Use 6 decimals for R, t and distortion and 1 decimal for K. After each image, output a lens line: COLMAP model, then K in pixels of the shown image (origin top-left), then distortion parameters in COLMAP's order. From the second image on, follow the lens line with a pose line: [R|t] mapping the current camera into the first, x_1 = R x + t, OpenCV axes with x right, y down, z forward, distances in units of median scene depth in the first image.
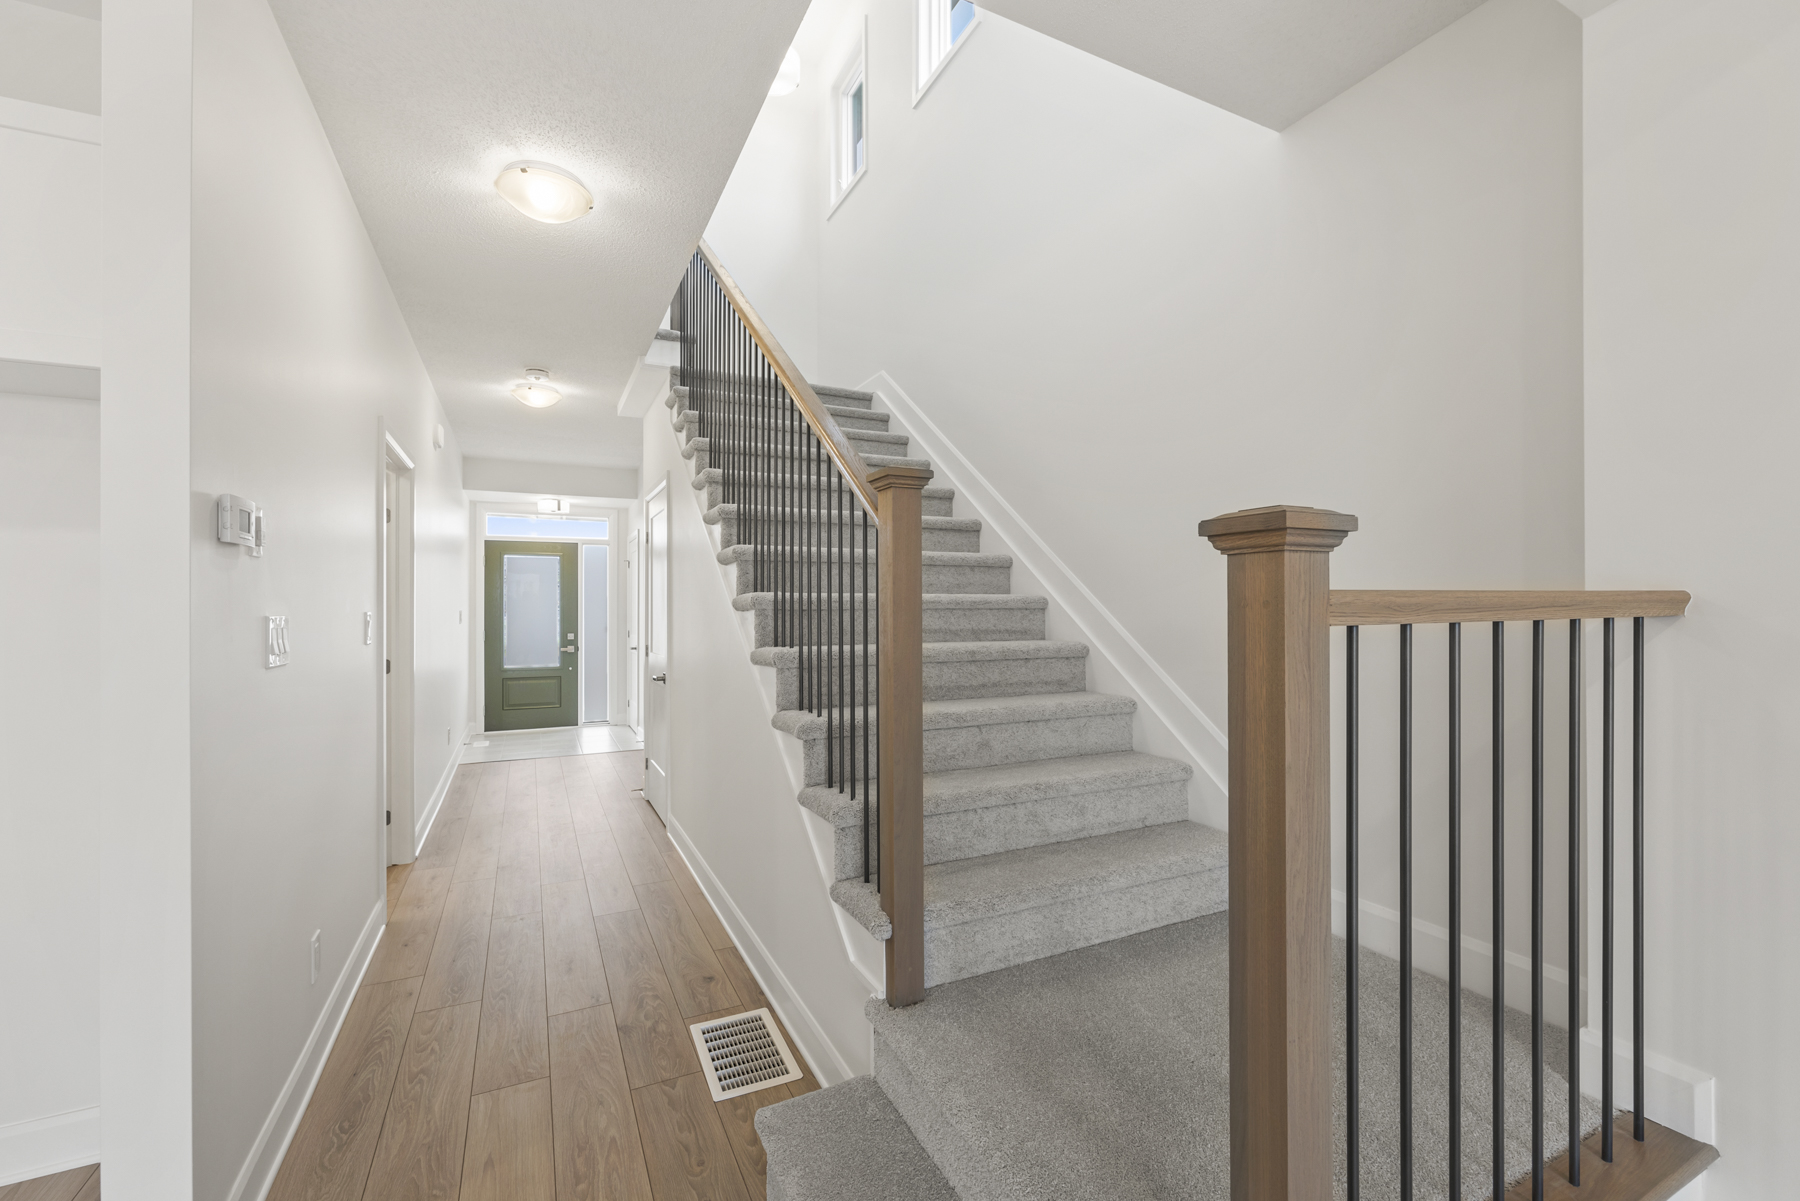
lens RADIAL K [[743.5, 0, 897.8], [0, 743.5, 602.9], [0, 0, 1]] dist [-0.000781, 0.000440]
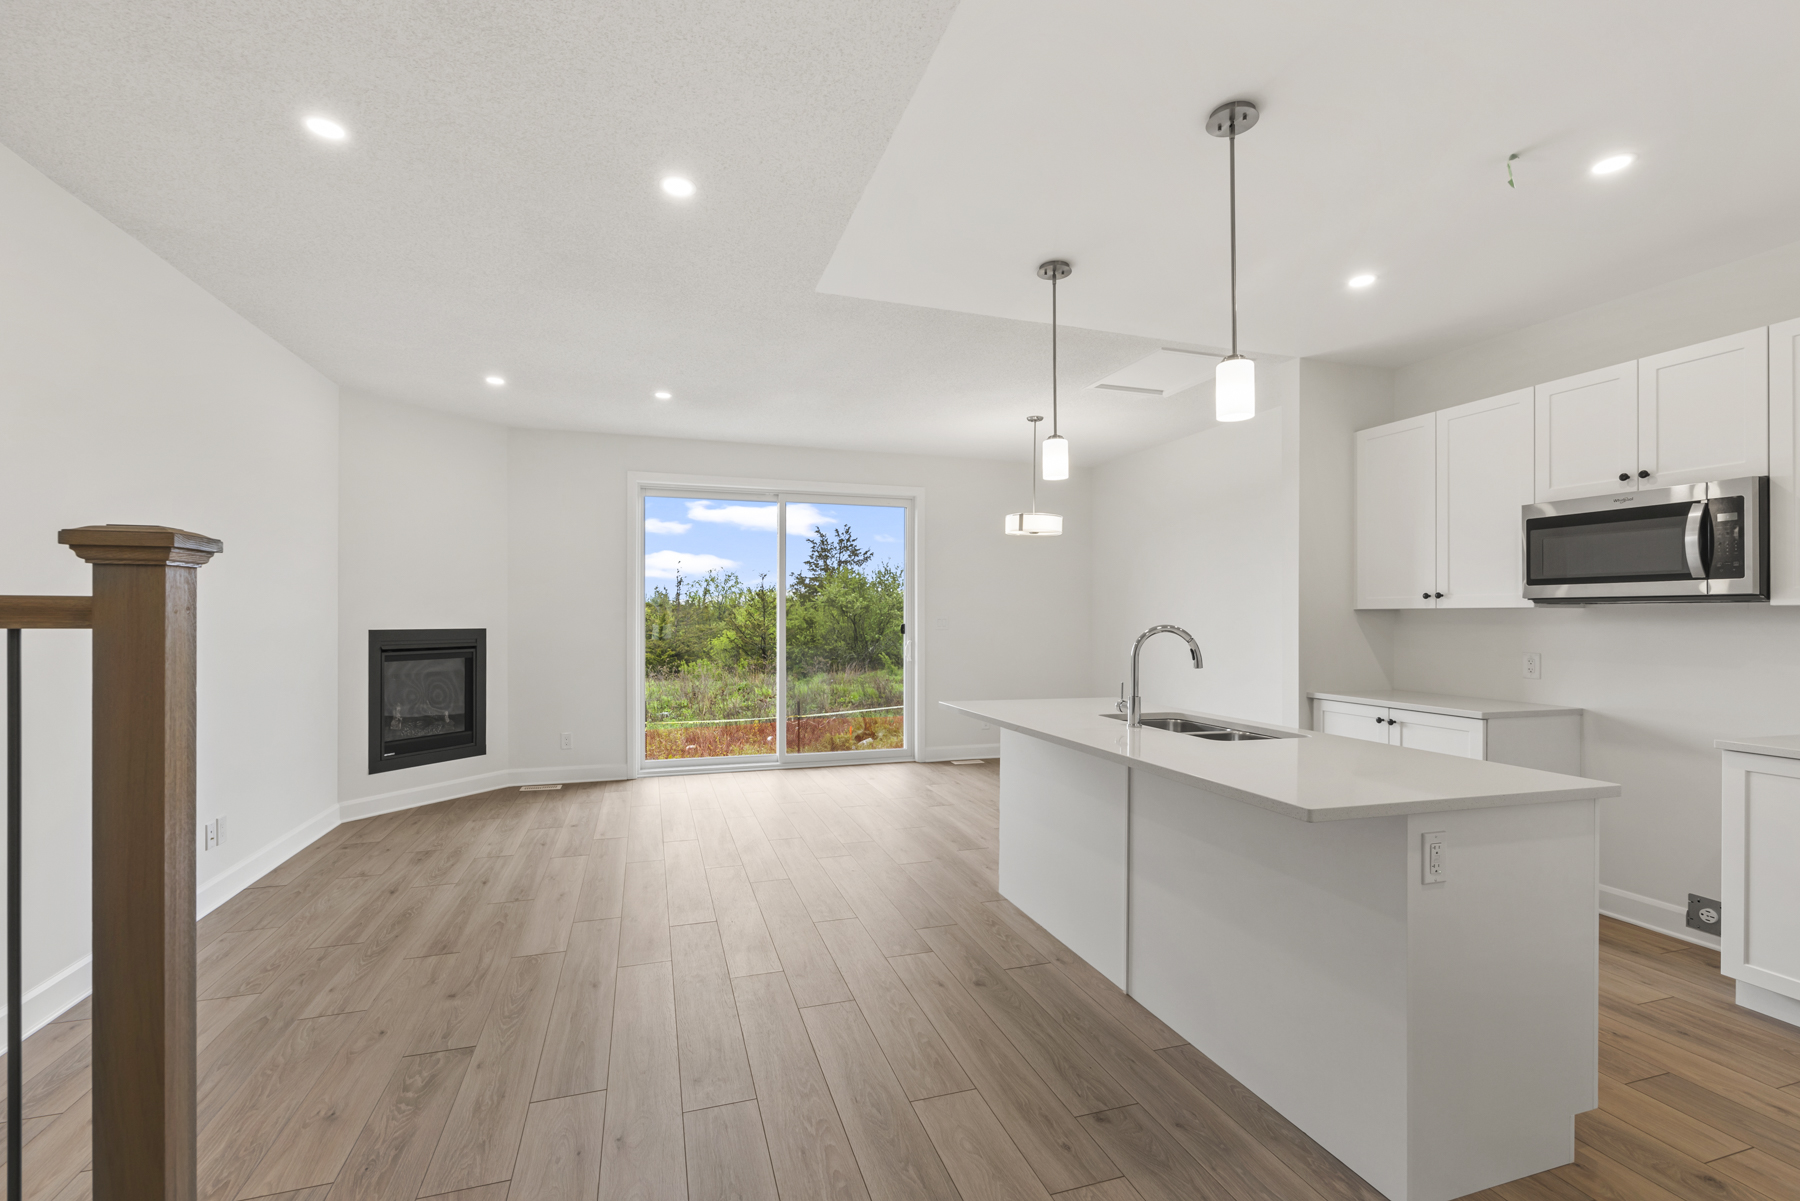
lens RADIAL K [[783.8, 0, 899.3], [0, 783.8, 610.7], [0, 0, 1]] dist [0.000690, 0.000067]
pose [[-0.989705, -0.001655, 0.143114, -0.244035], [-0.003262, 0.999934, -0.010996, 0.004380], [-0.143086, -0.011349, -0.989645, 0.688504]]
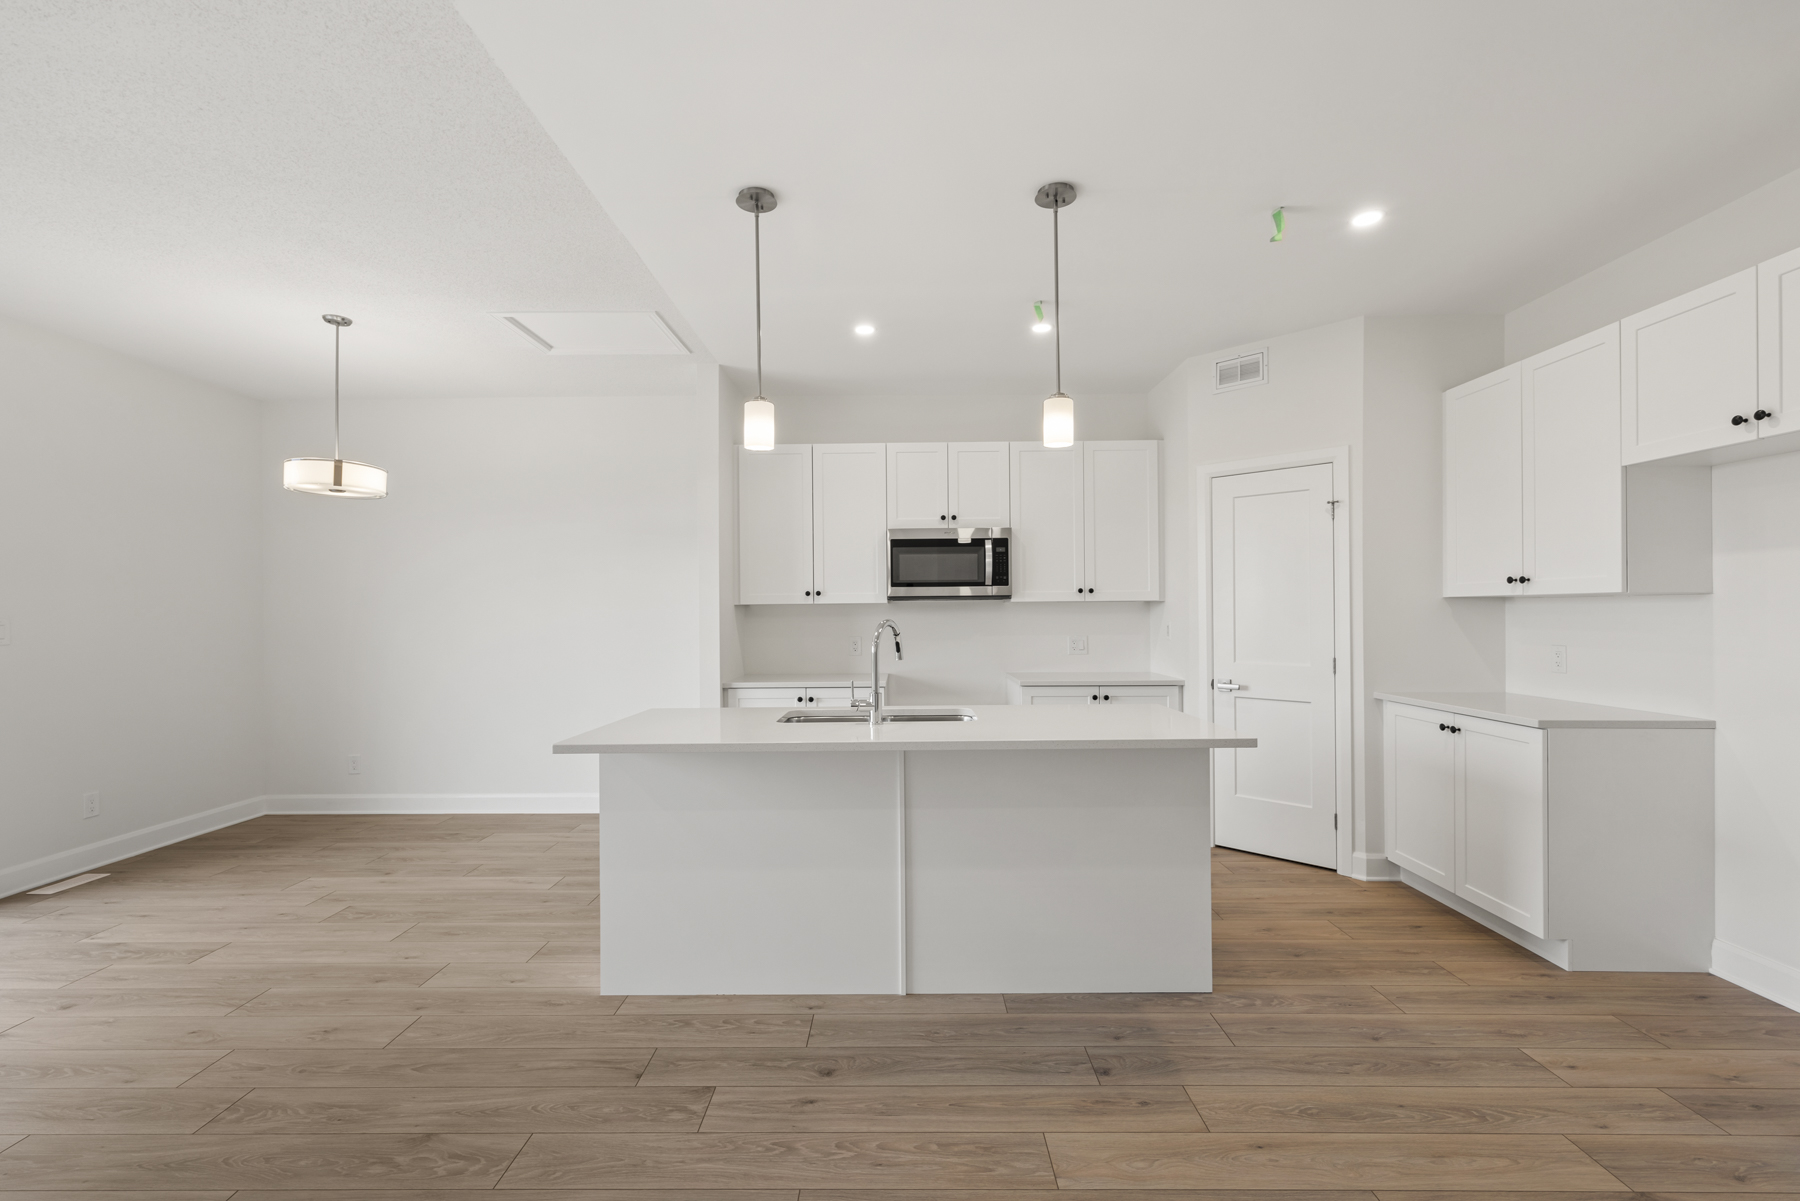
lens RADIAL K [[786.9, 0, 899.9], [0, 786.9, 611.3], [0, 0, 1]] dist [0.000800, 0.000074]
pose [[-0.449610, 0.008719, -0.893182, 0.492359], [0.012593, 0.999915, 0.003422, -0.005659], [0.893136, -0.009709, -0.449681, 0.101357]]
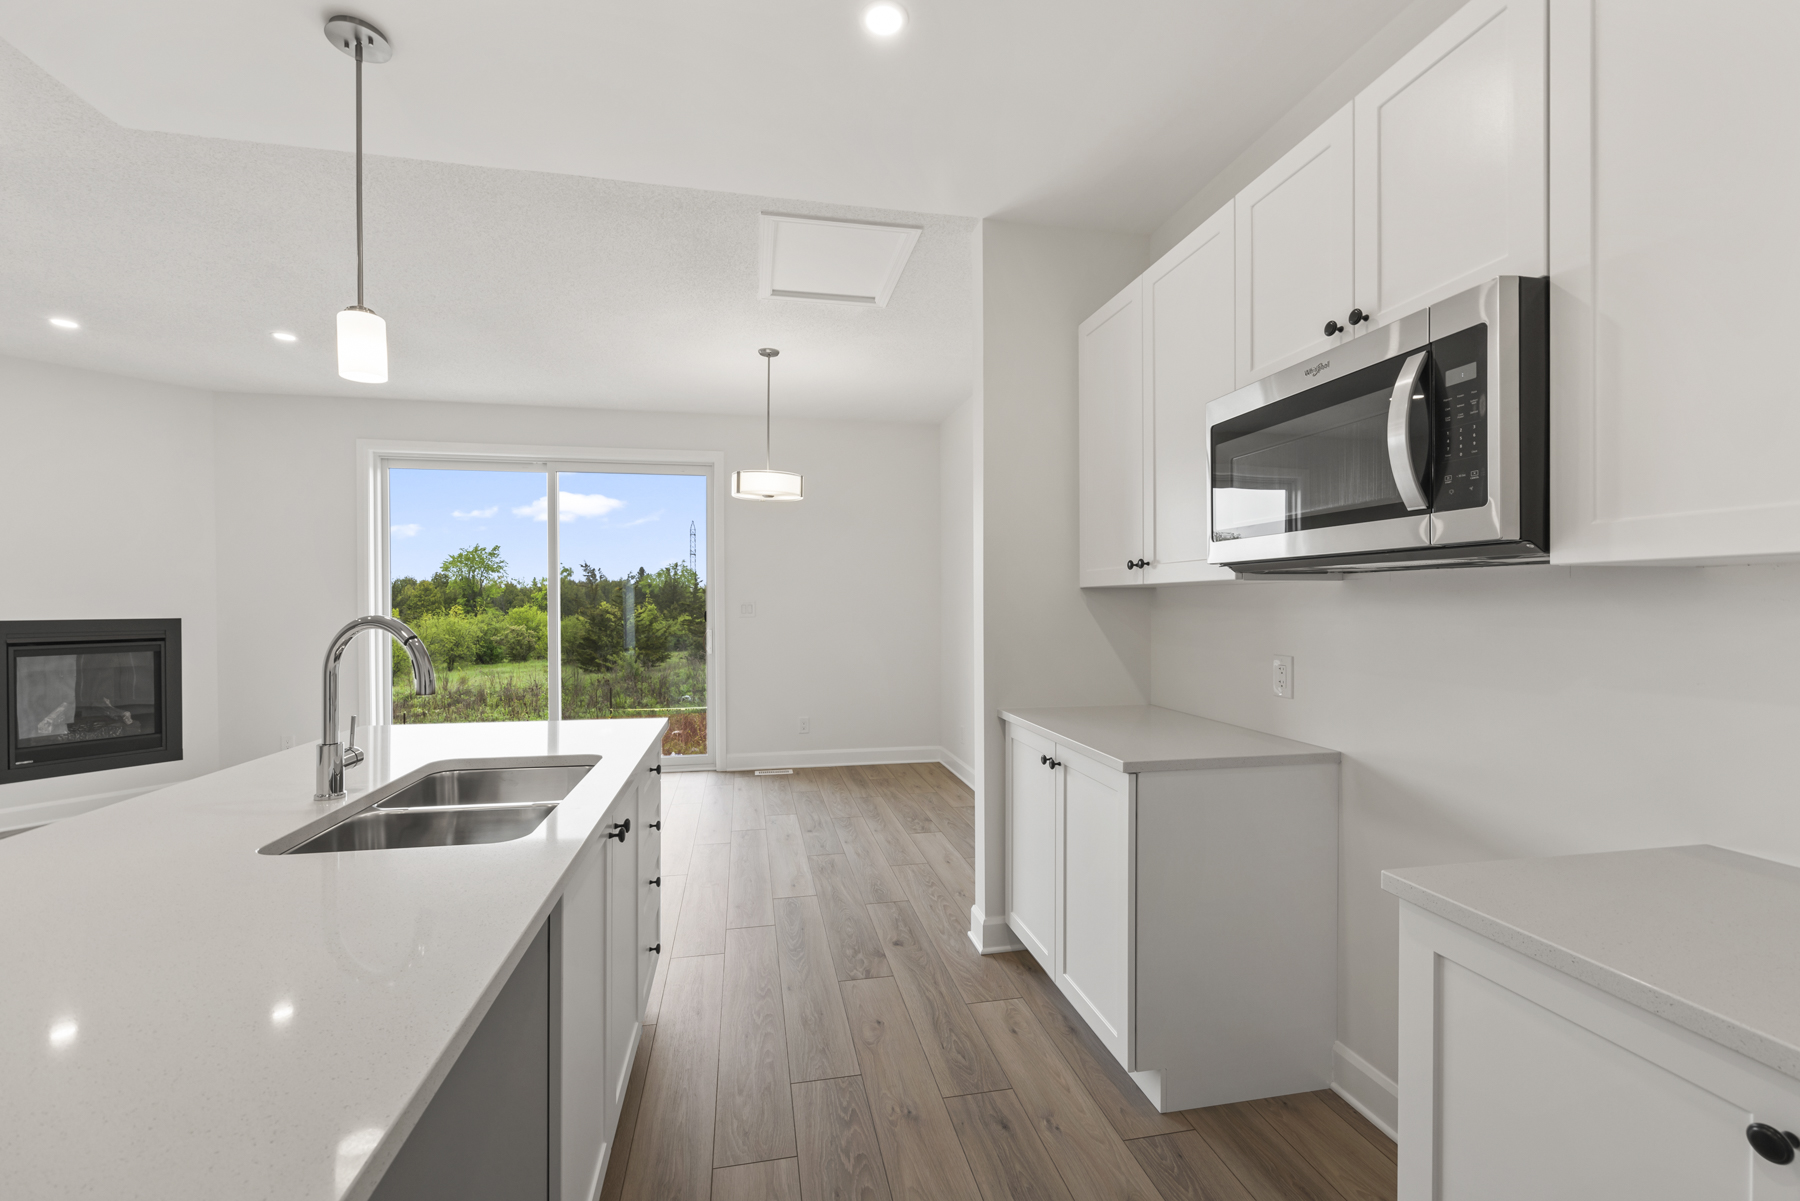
lens RADIAL K [[743.5, 0, 897.8], [0, 743.5, 602.9], [0, 0, 1]] dist [-0.000781, 0.000440]
pose [[-0.966915, 0.002826, 0.255083, -0.955986], [0.002326, 0.999995, -0.002263, 0.003936], [-0.255088, -0.001595, -0.966917, 0.038005]]
